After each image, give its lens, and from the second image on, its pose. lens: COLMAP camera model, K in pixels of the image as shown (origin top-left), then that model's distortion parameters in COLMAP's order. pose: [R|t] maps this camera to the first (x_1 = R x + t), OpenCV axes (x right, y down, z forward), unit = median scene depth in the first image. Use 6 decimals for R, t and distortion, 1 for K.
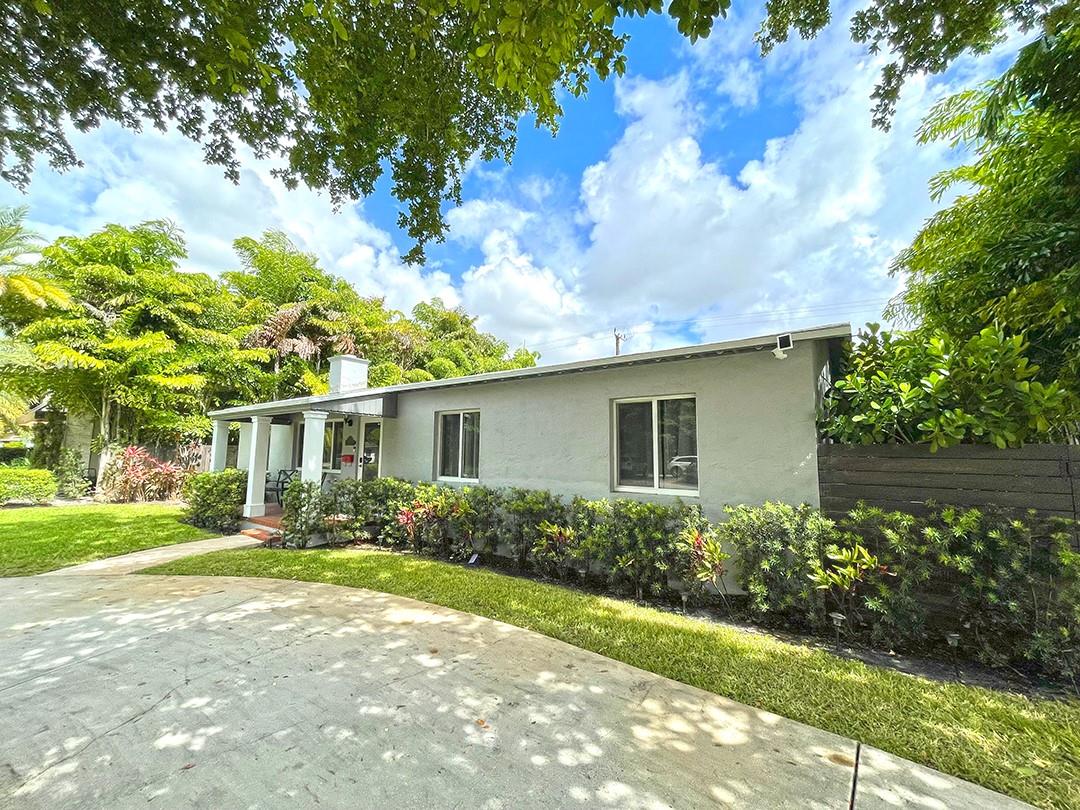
lens RADIAL K [[433.5, 0, 536.2], [0, 433.5, 407.8], [0, 0, 1]] dist [-0.000447, 0.000145]
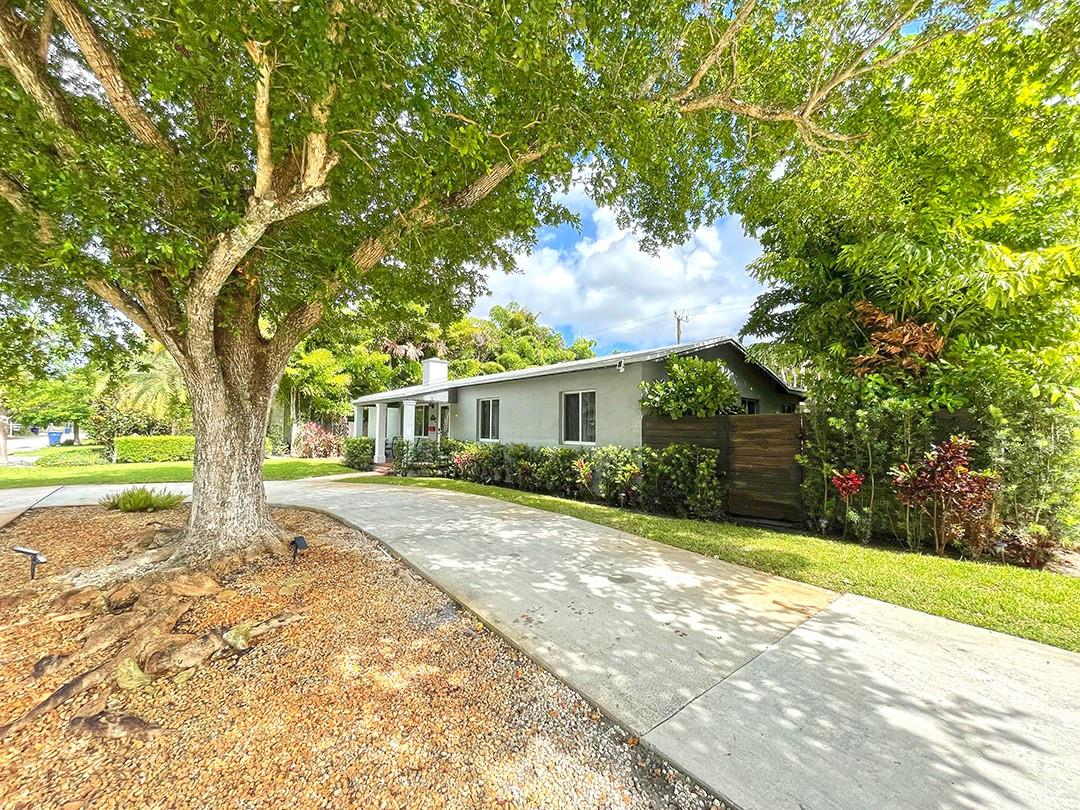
lens RADIAL K [[430.4, 0, 545.3], [0, 430.4, 402.0], [0, 0, 1]] dist [0.001063, 0.000084]
pose [[0.979391, -0.017636, -0.201203, 0.338267], [0.025716, 0.998961, 0.037615, -0.034261], [0.200330, -0.042014, 0.978827, -0.527788]]
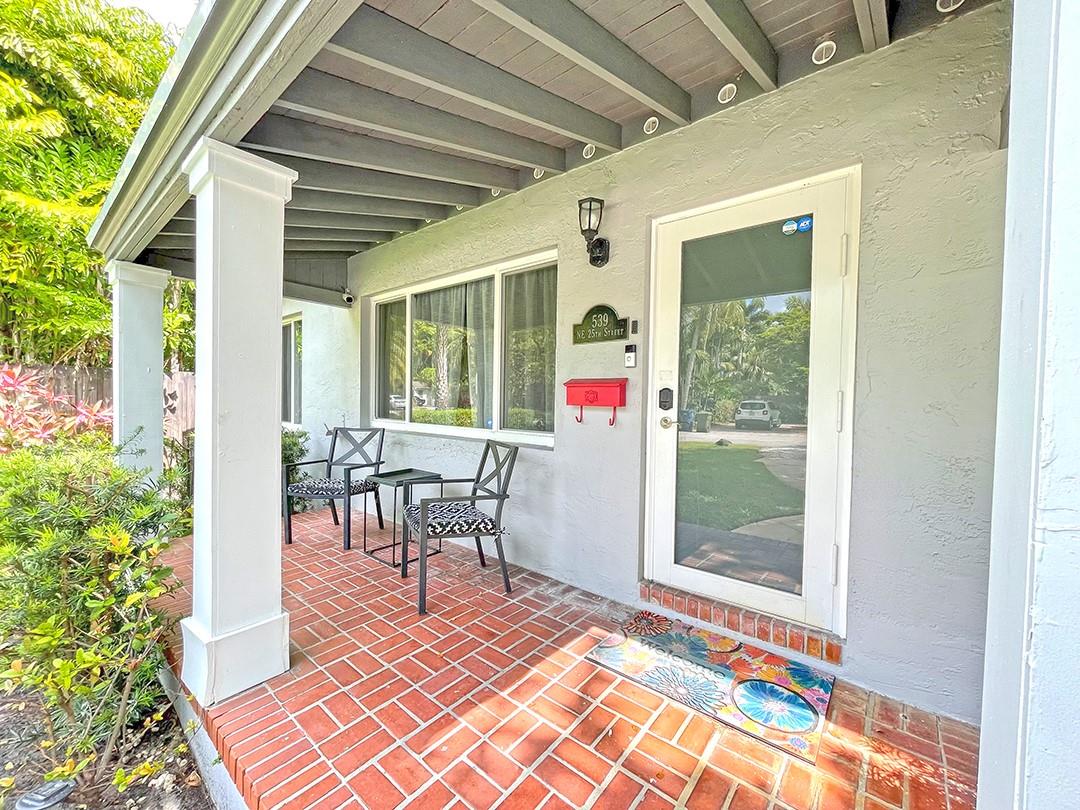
lens RADIAL K [[430.4, 0, 545.3], [0, 430.4, 402.0], [0, 0, 1]] dist [0.001063, 0.000084]
pose [[0.998521, -0.007227, -0.053888, -0.520865], [0.014343, 0.991030, 0.132867, 0.102520], [0.052444, -0.133443, 0.989668, 0.867534]]
